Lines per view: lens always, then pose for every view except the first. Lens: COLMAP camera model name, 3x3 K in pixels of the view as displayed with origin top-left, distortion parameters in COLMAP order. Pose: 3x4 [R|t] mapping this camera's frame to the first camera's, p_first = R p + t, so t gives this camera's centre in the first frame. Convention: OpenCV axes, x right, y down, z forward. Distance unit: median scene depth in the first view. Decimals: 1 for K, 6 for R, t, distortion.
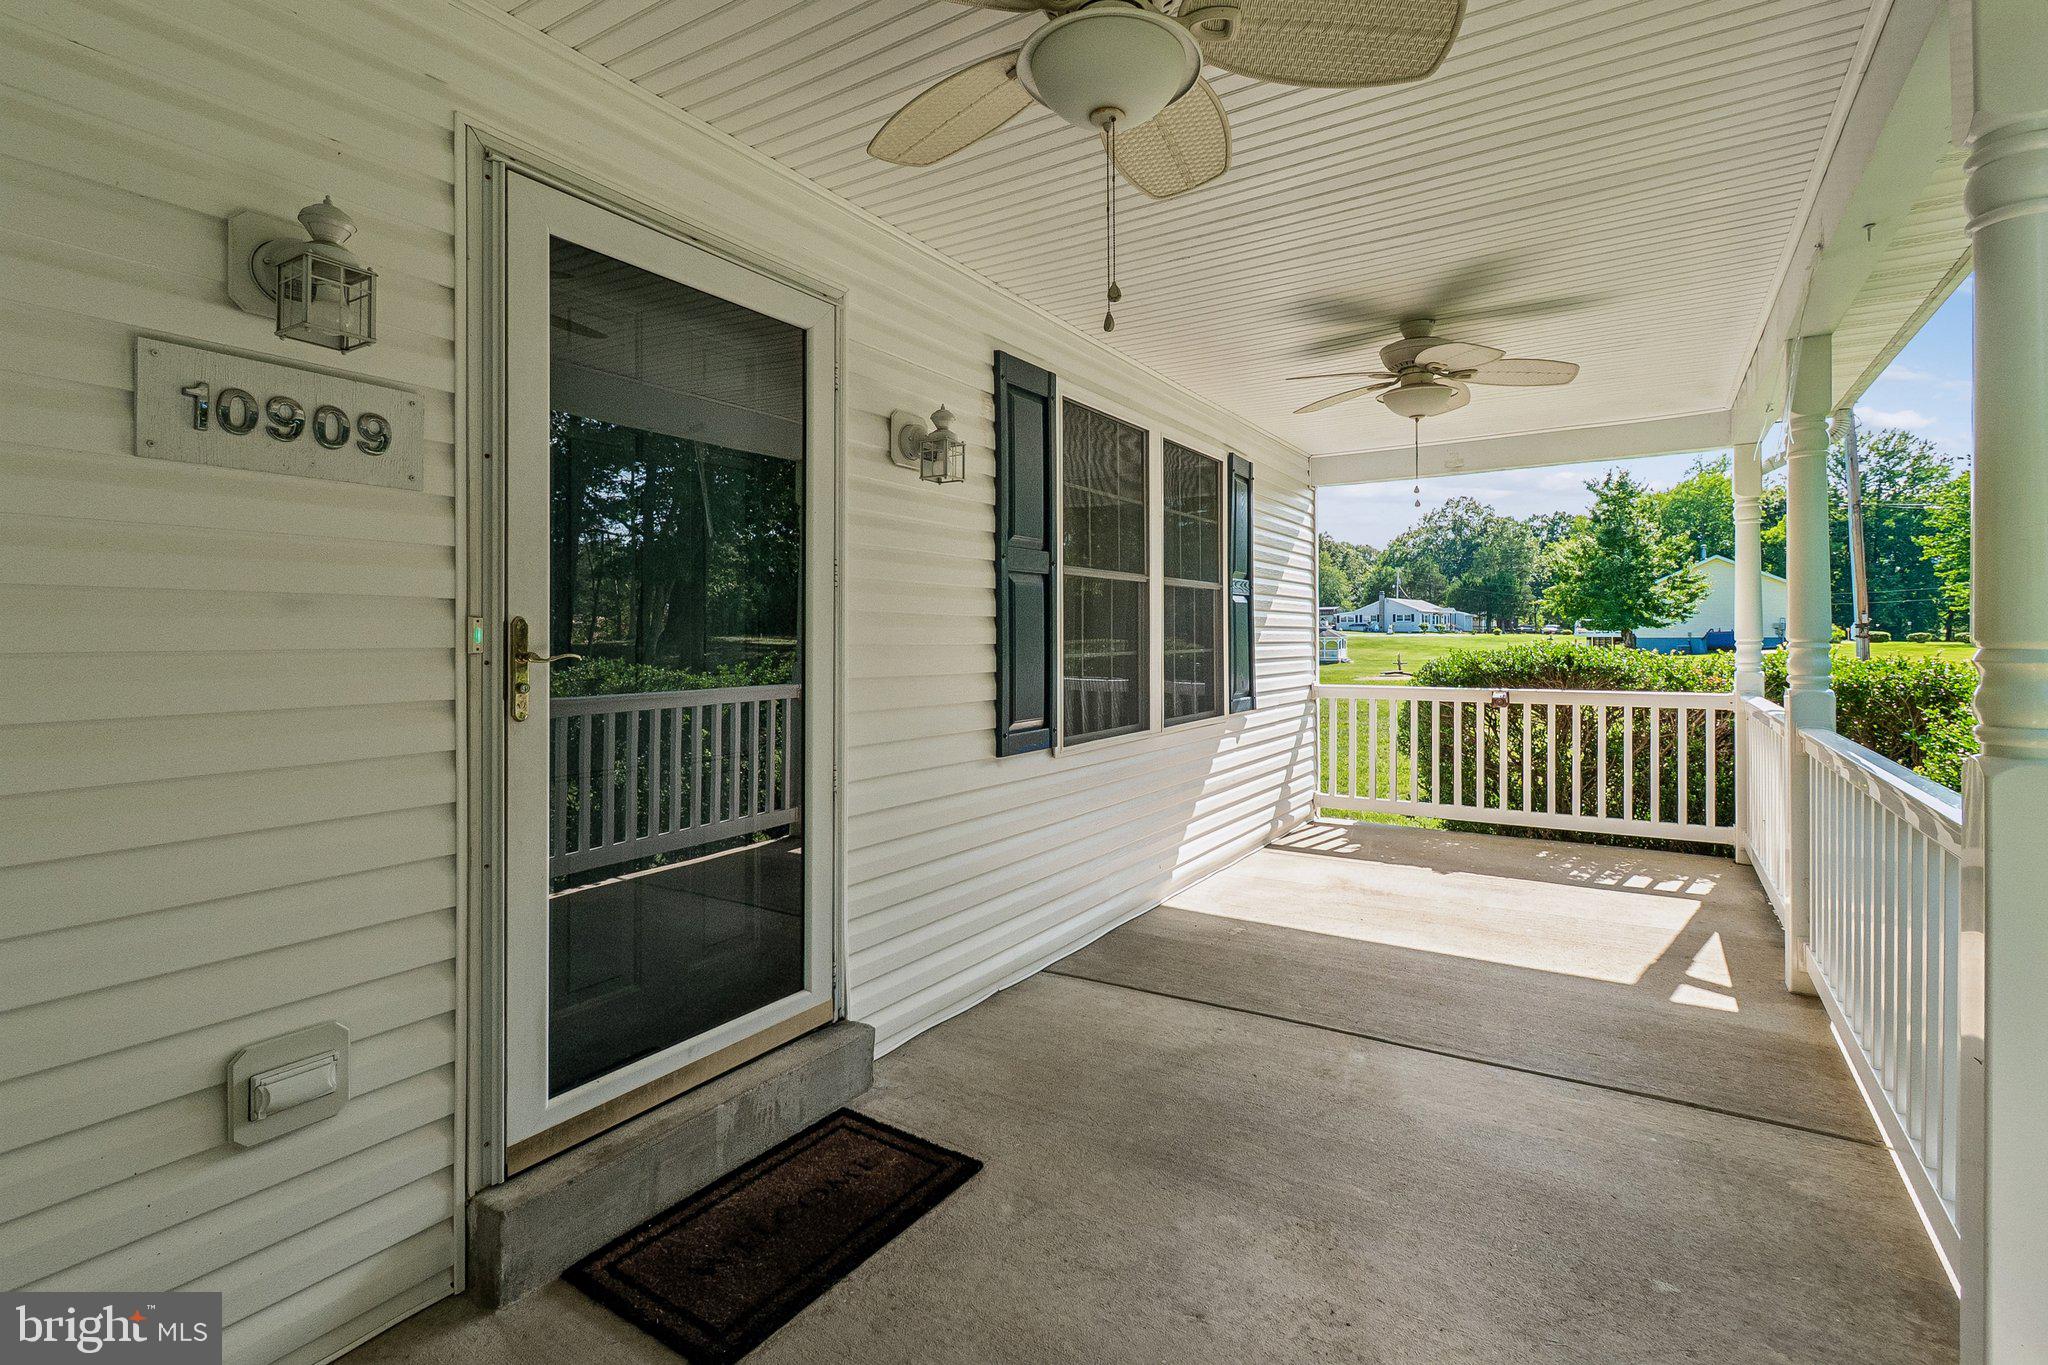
lens RADIAL K [[895.9, 0, 1013.7], [0, 895.9, 651.7], [0, 0, 1]] dist [0.003996, 0.000035]
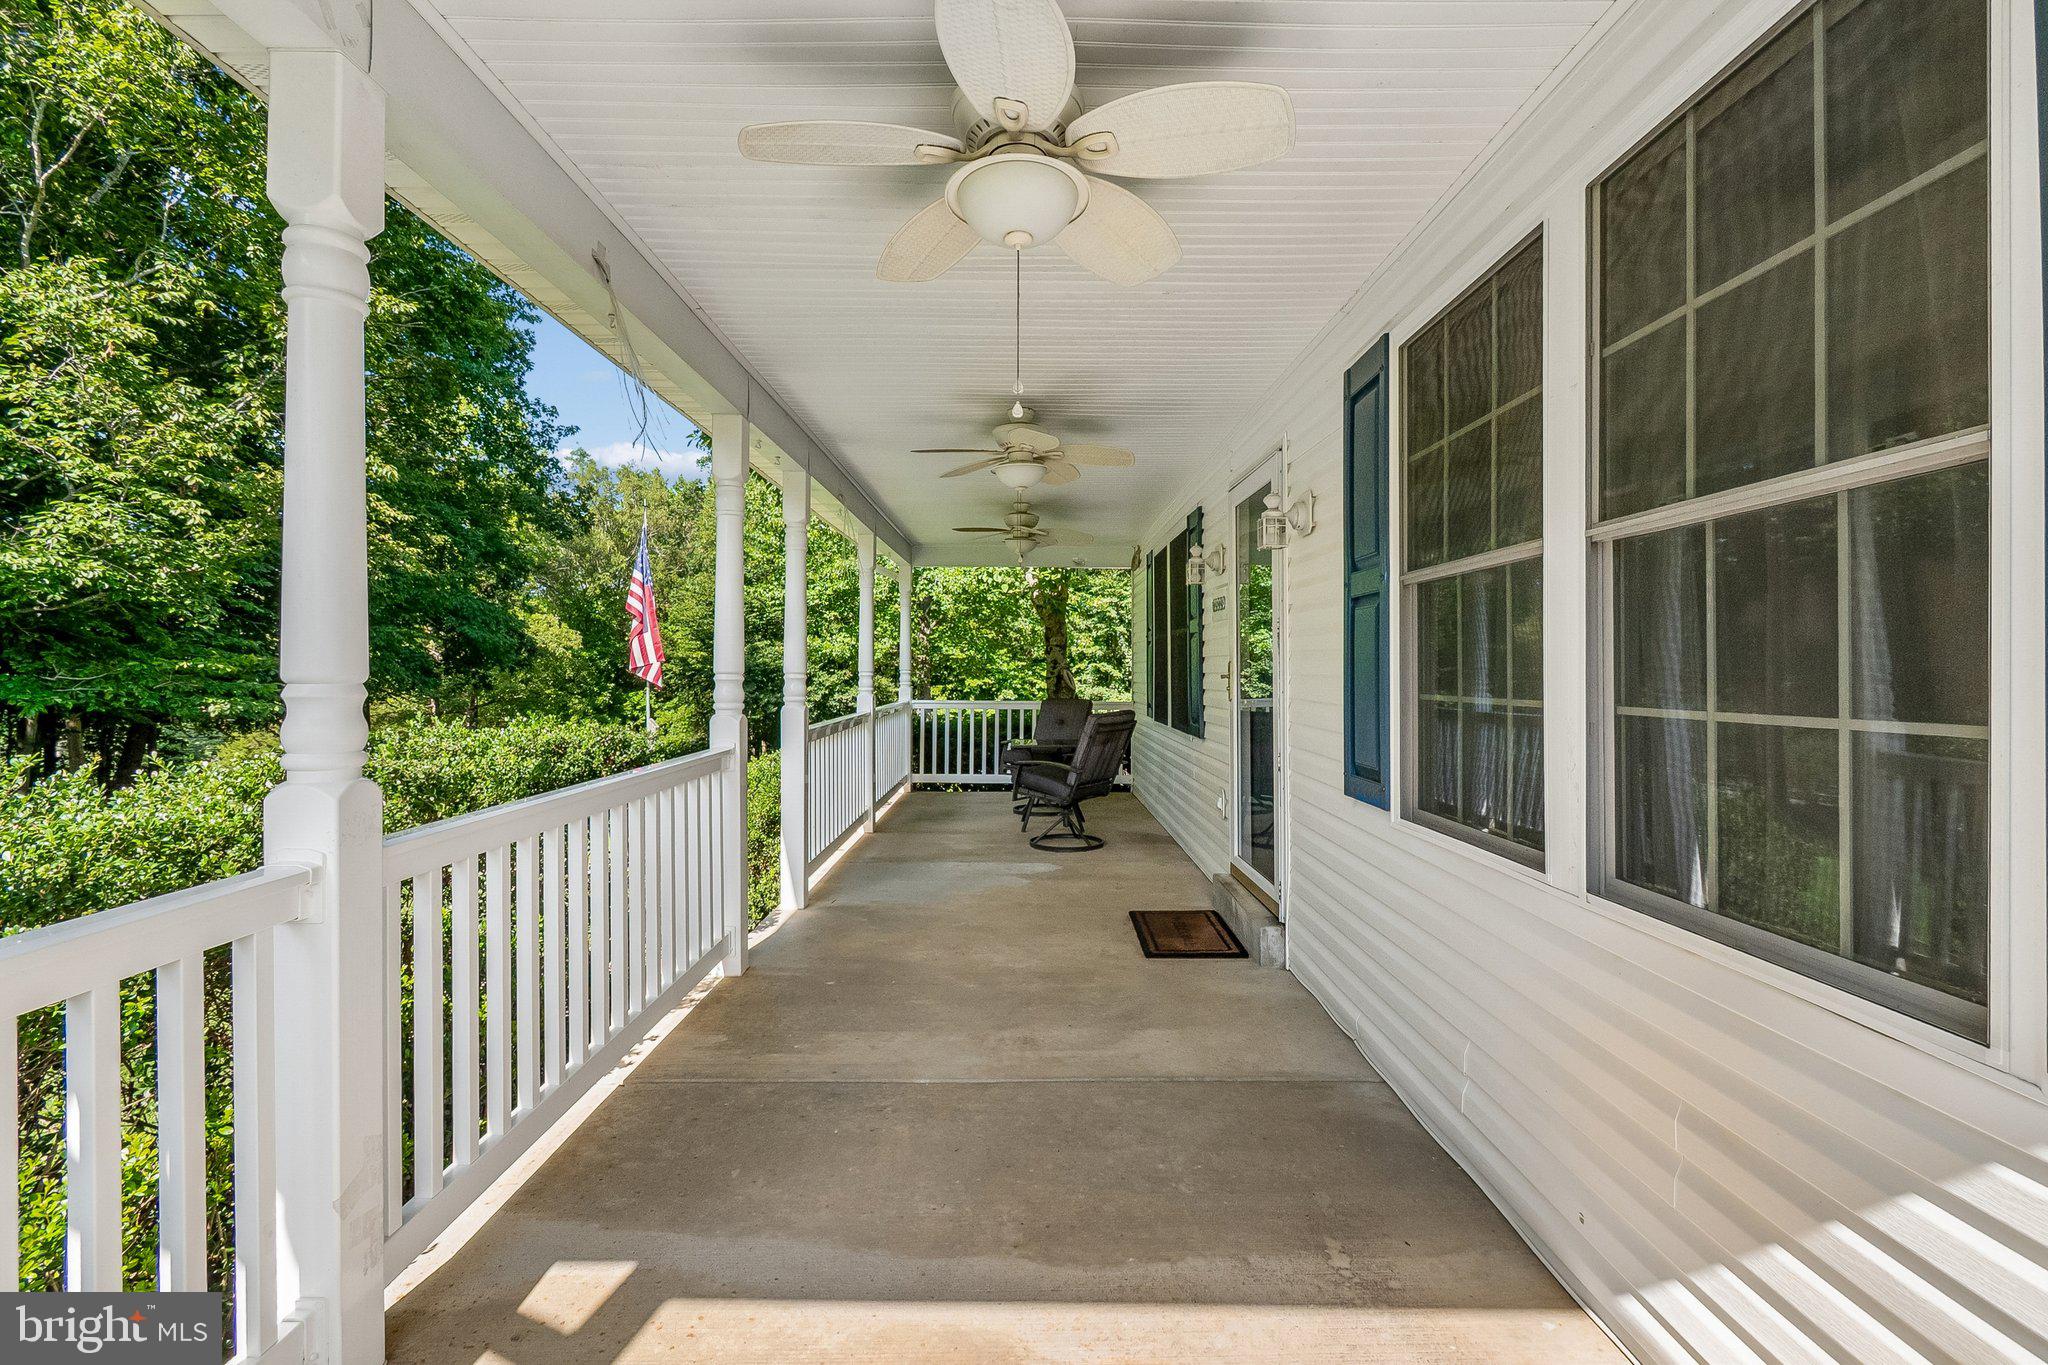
lens RADIAL K [[920.7, 0, 1032.6], [0, 920.7, 662.0], [0, 0, 1]] dist [0.001810, -0.000408]
pose [[-0.813800, 0.012872, -0.581003, 0.764676], [0.010632, 0.999917, 0.007261, -0.032726], [0.581048, -0.000268, -0.813869, 1.470909]]
